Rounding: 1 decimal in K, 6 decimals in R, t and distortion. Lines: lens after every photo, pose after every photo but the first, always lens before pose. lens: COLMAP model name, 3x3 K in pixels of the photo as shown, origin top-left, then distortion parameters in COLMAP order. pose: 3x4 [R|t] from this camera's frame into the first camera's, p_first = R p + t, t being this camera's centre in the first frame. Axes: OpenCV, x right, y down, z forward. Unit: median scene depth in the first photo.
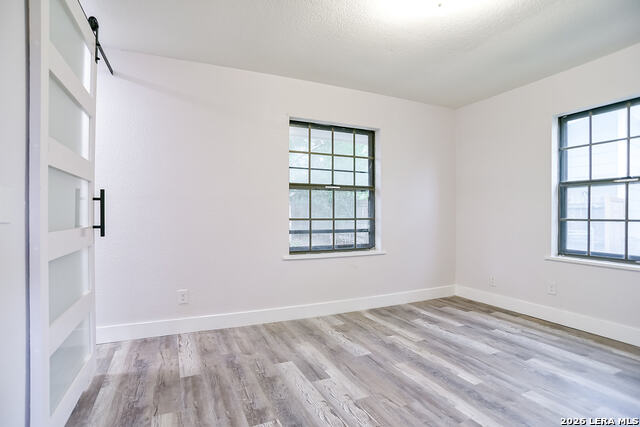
lens RADIAL K [[326.1, 0, 320.7], [0, 326.1, 218.8], [0, 0, 1]] dist [-0.077072, 0.028450]
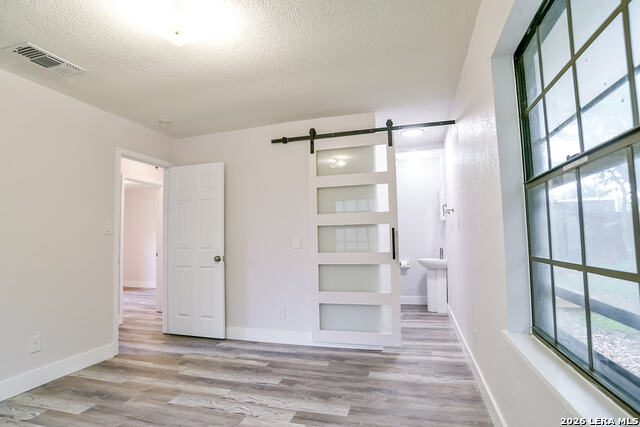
lens RADIAL K [[326.1, 0, 322.7], [0, 326.1, 213.9], [0, 0, 1]] dist [-0.077072, 0.028450]
pose [[-0.644777, -0.049819, -0.762745, 0.727342], [0.009531, 0.997272, -0.073195, -0.056359], [0.764311, -0.054464, -0.642544, 1.731675]]
